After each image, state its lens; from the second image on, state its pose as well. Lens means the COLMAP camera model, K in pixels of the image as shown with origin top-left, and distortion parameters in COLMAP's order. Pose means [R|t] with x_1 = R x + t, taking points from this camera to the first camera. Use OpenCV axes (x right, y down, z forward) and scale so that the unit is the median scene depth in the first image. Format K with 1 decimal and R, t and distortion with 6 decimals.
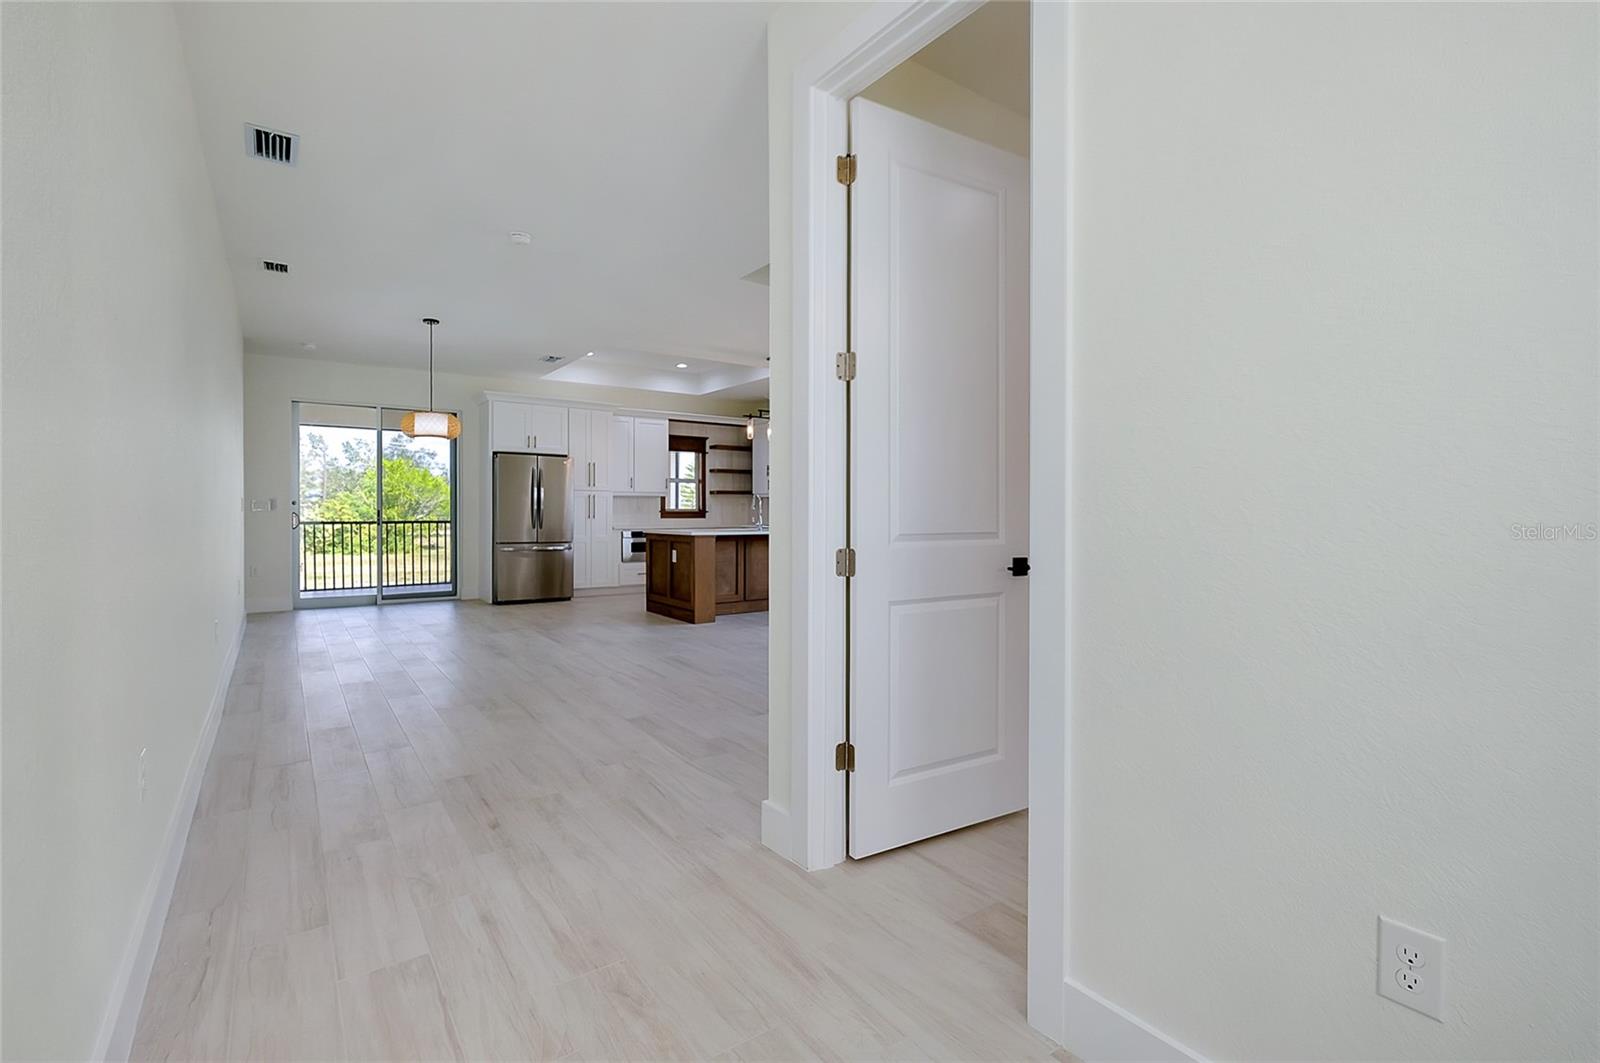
lens RADIAL K [[711.7, 0, 797.3], [0, 711.7, 517.0], [0, 0, 1]] dist [-0.004689, 0.000224]
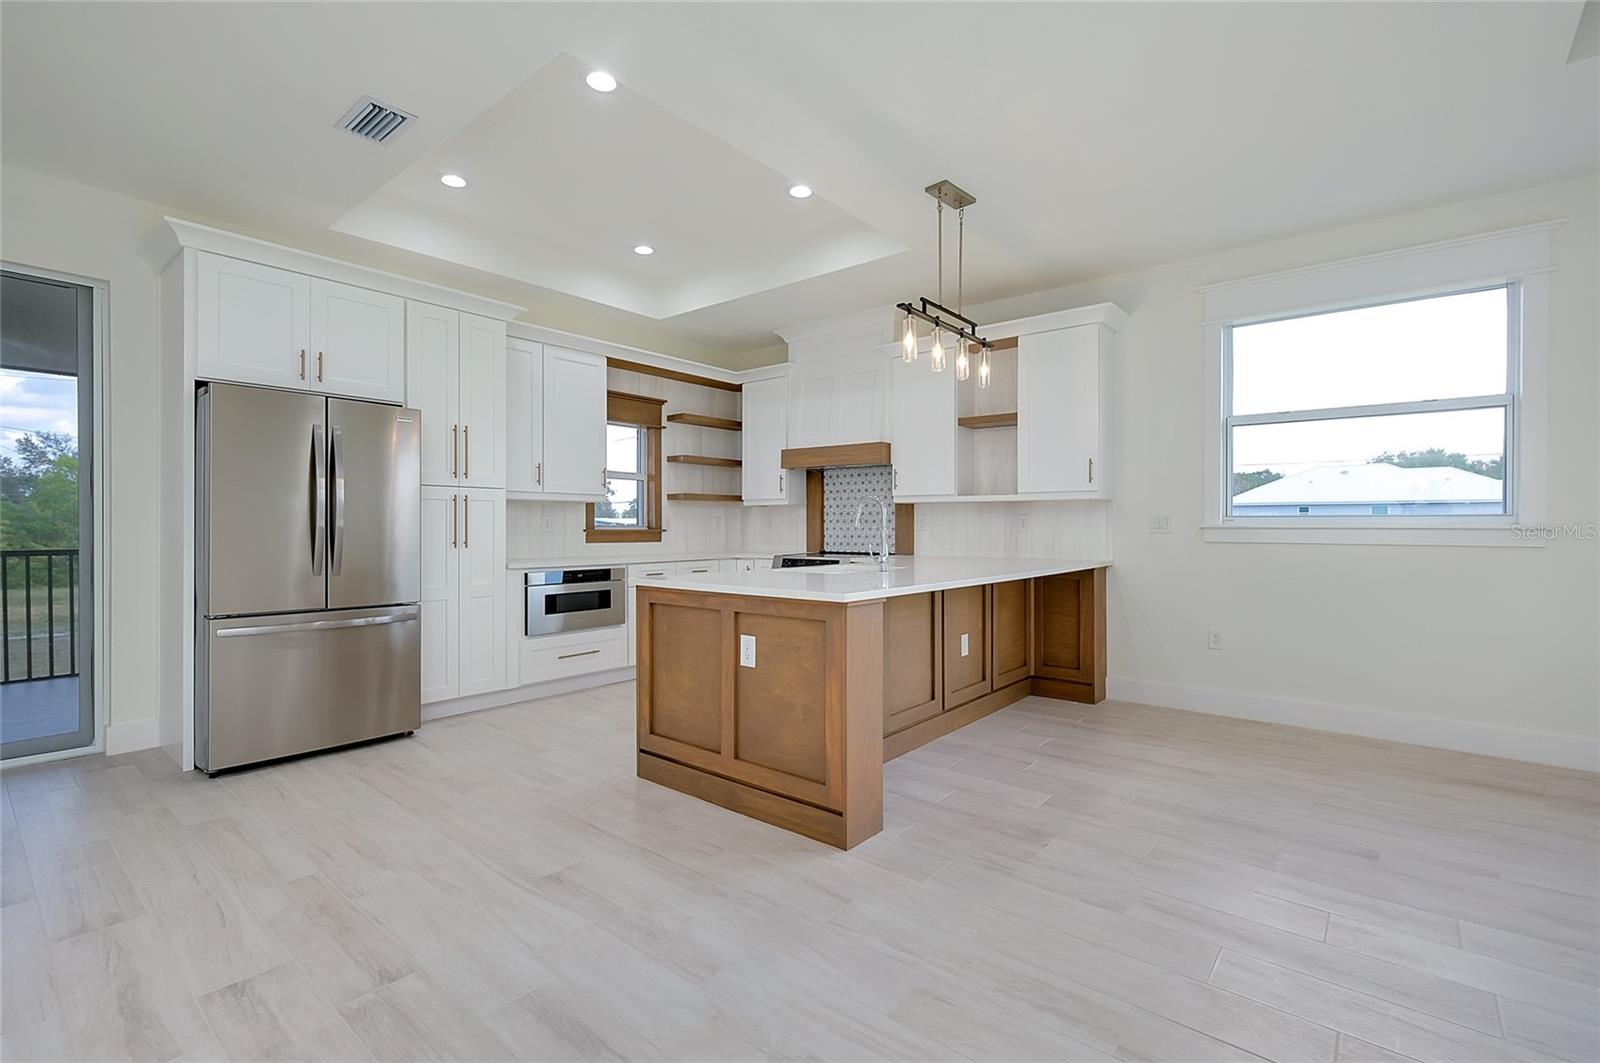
lens RADIAL K [[711.7, 0, 827.3], [0, 711.7, 528.2], [0, 0, 1]] dist [-0.004689, 0.000224]
pose [[0.961285, -0.002826, 0.275541, -0.209603], [0.004384, 0.999978, -0.005038, -0.007783], [-0.275521, 0.006051, 0.961276, 0.549615]]
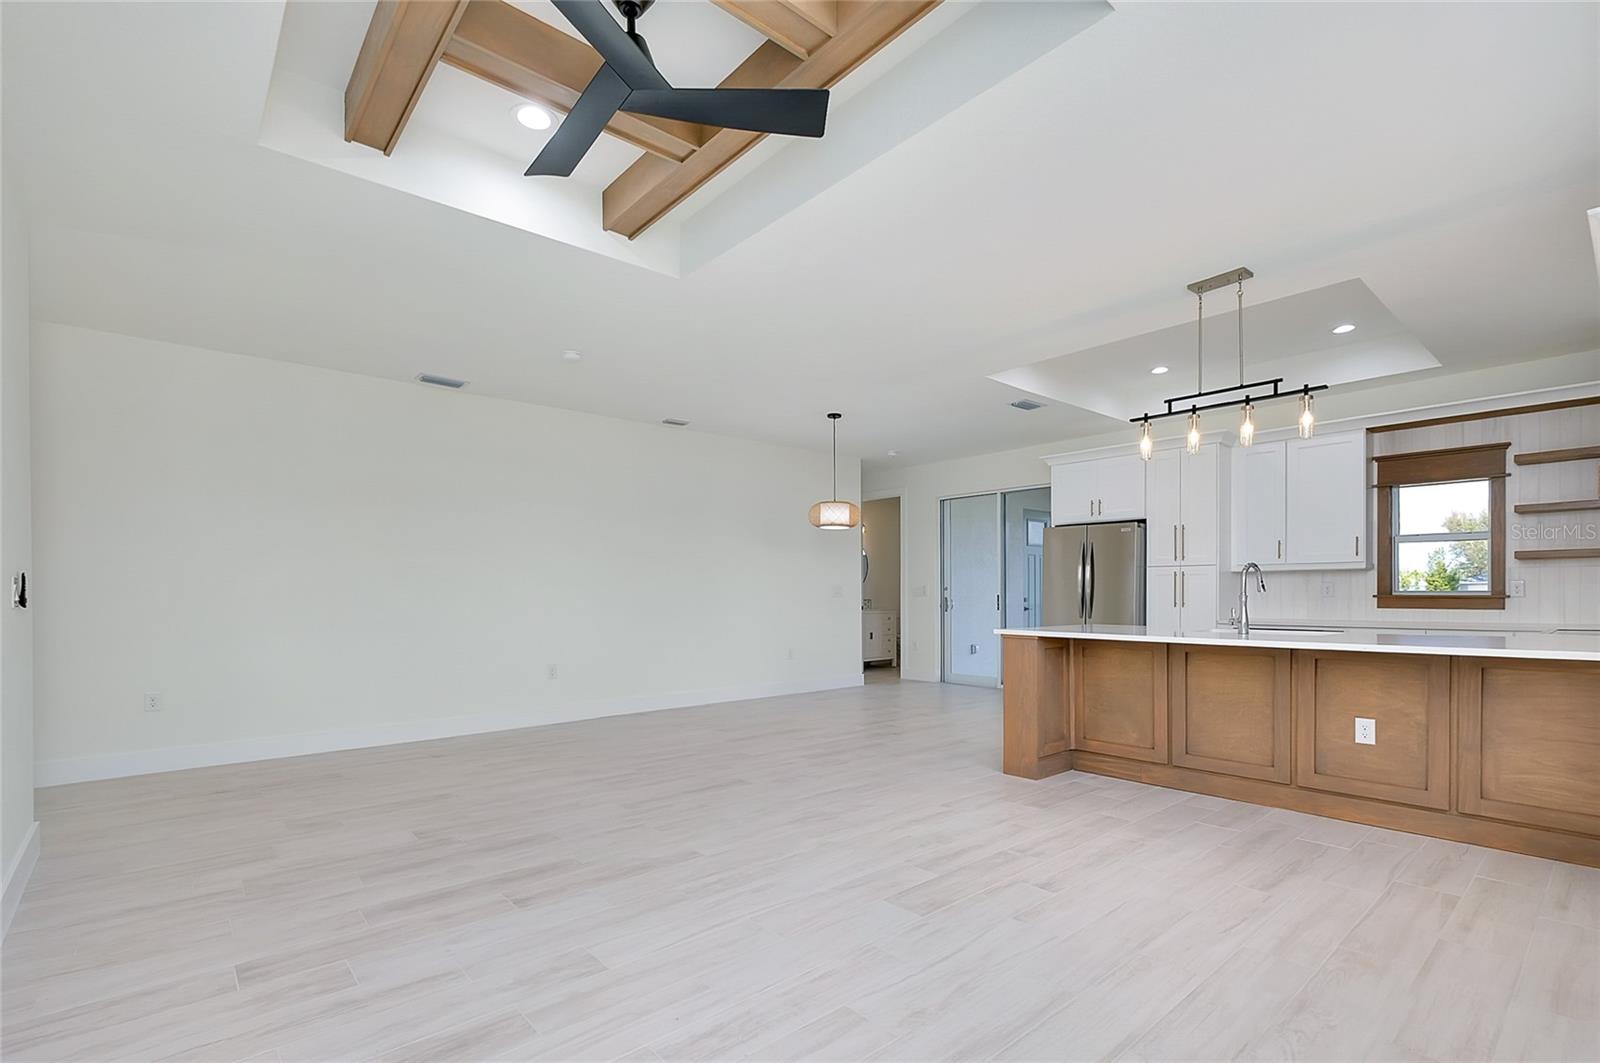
lens RADIAL K [[711.7, 0, 800.0], [0, 711.7, 601.0], [0, 0, 1]] dist [-0.004689, 0.000224]
pose [[0.117315, 0.007307, -0.993068, 0.390630], [-0.005500, 0.999962, 0.006708, -0.006430], [0.993080, 0.004675, 0.117350, 0.618105]]
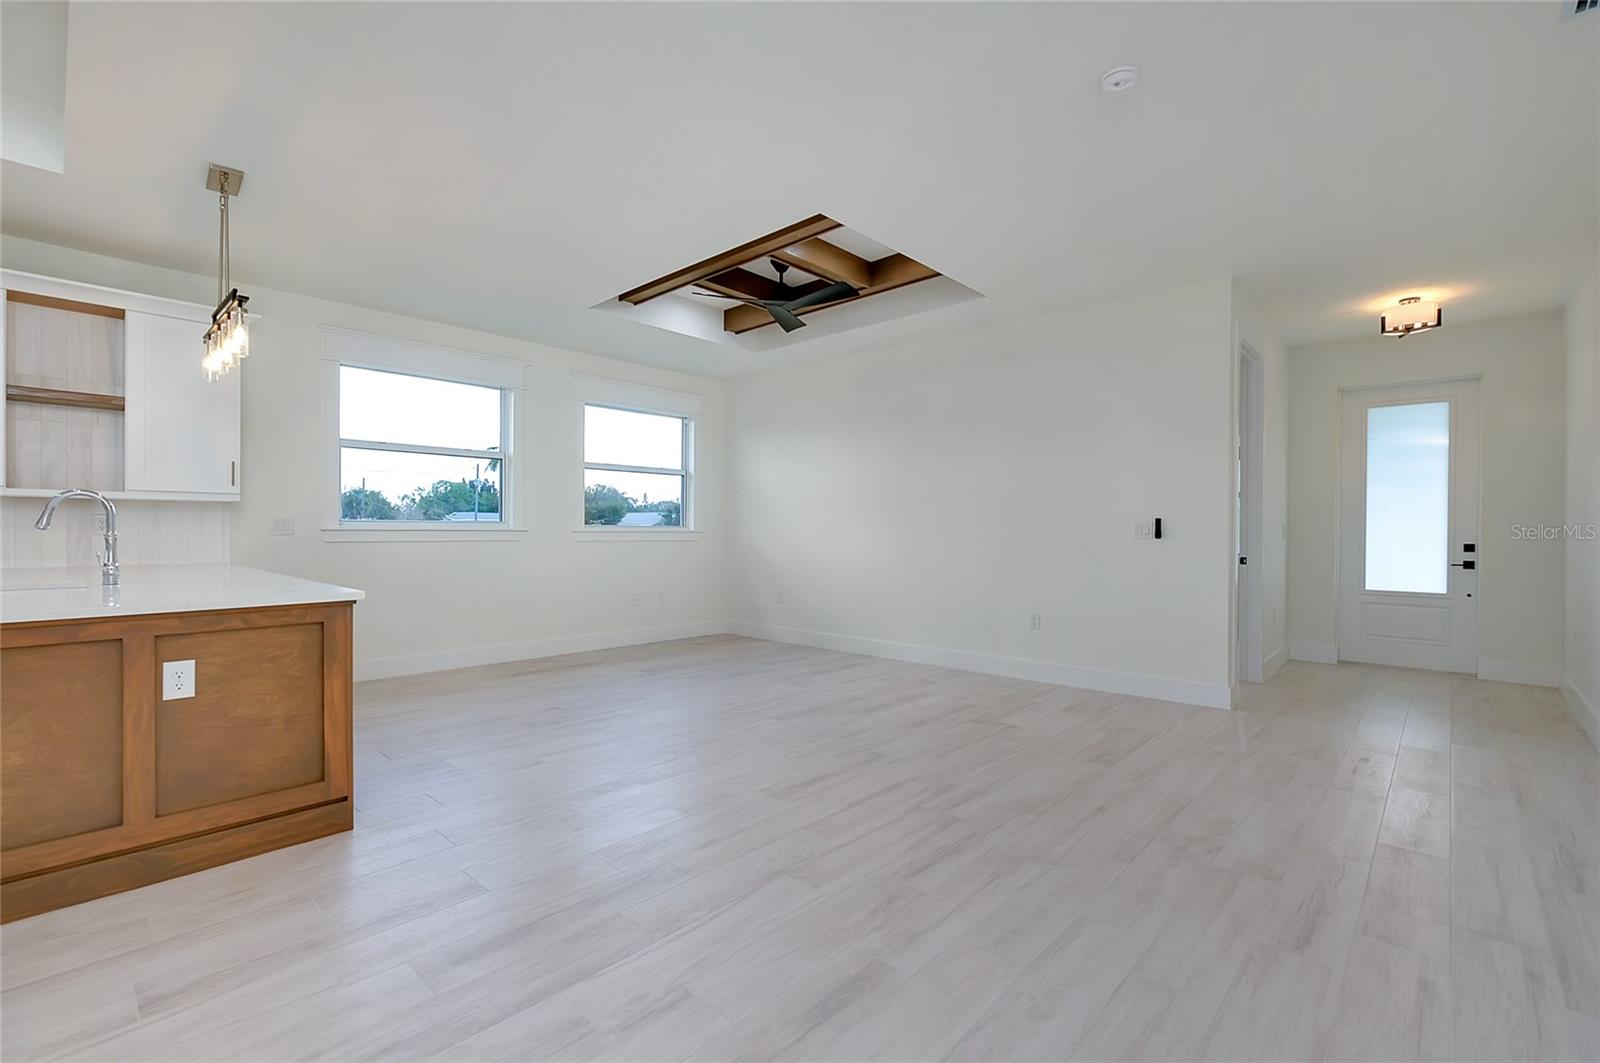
lens RADIAL K [[711.7, 0, 757.4], [0, 711.7, 534.0], [0, 0, 1]] dist [-0.004689, 0.000224]
pose [[-0.170744, -0.009915, 0.985265, -0.467754], [0.006426, 0.999917, 0.011176, -0.010602], [-0.985294, 0.008239, -0.170666, 0.707161]]
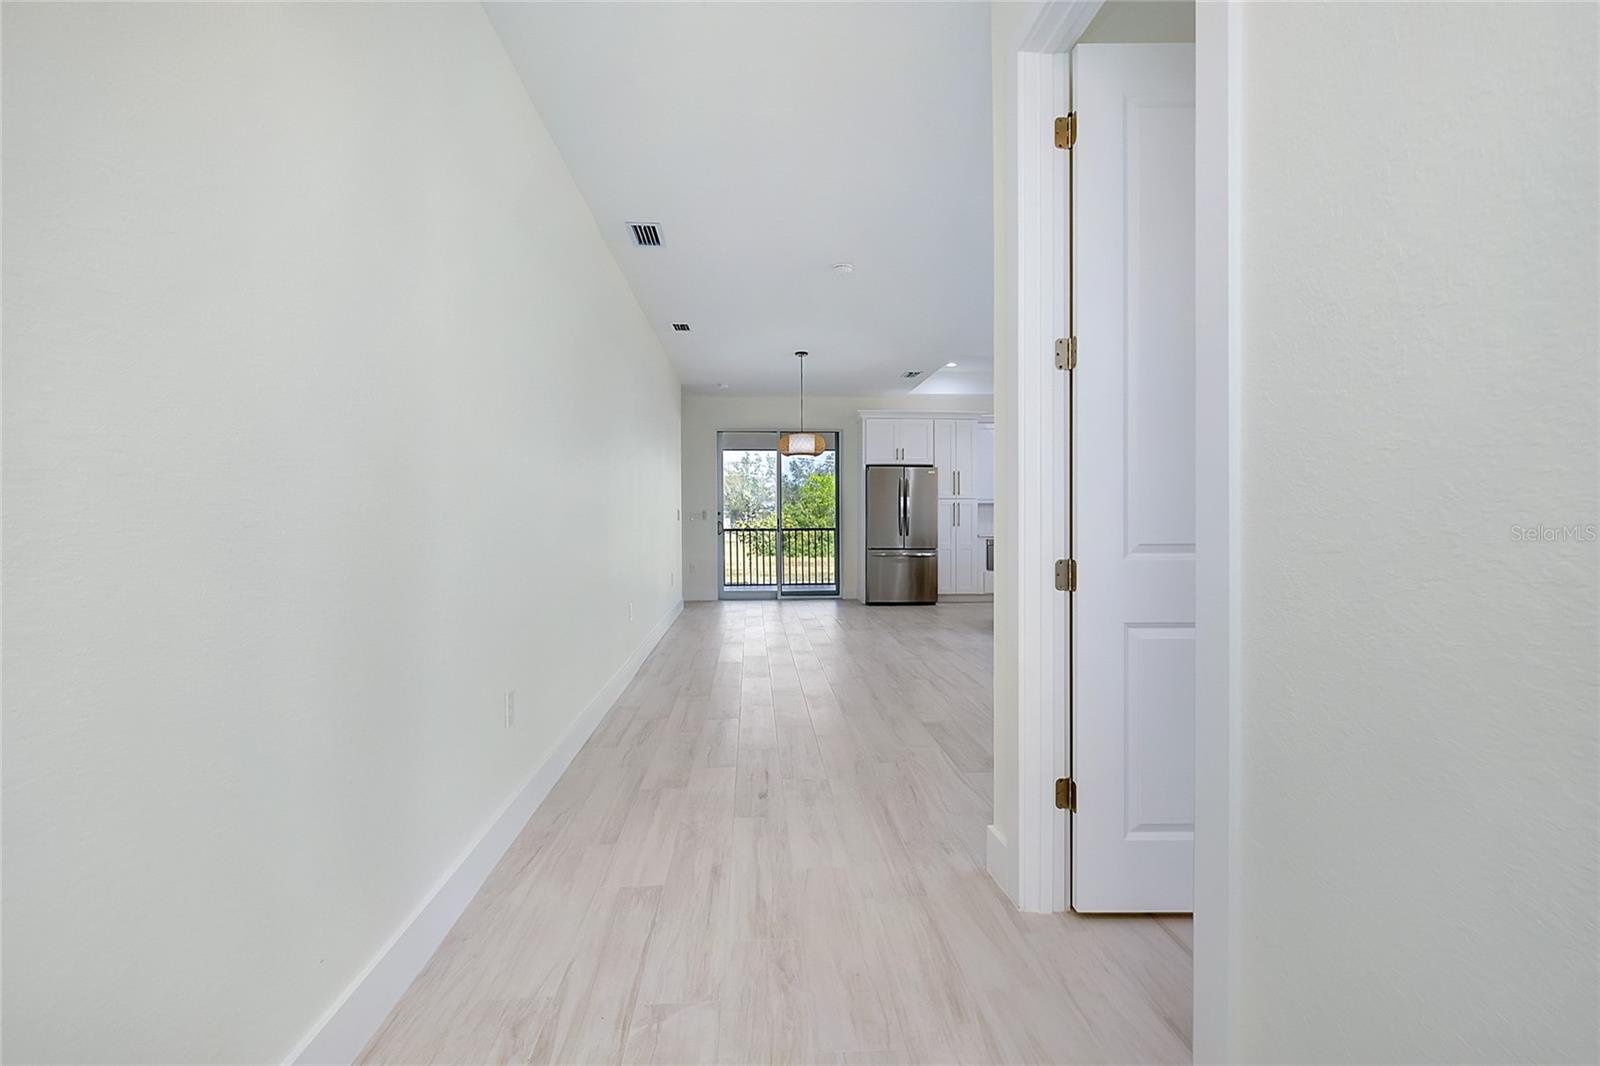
lens RADIAL K [[711.7, 0, 807.7], [0, 711.7, 527.9], [0, 0, 1]] dist [-0.004689, 0.000224]
pose [[0.853932, 0.000545, -0.520384, 0.066653], [0.001789, 0.999990, 0.003983, 0.000218], [0.520382, -0.004332, 0.853923, 0.019786]]
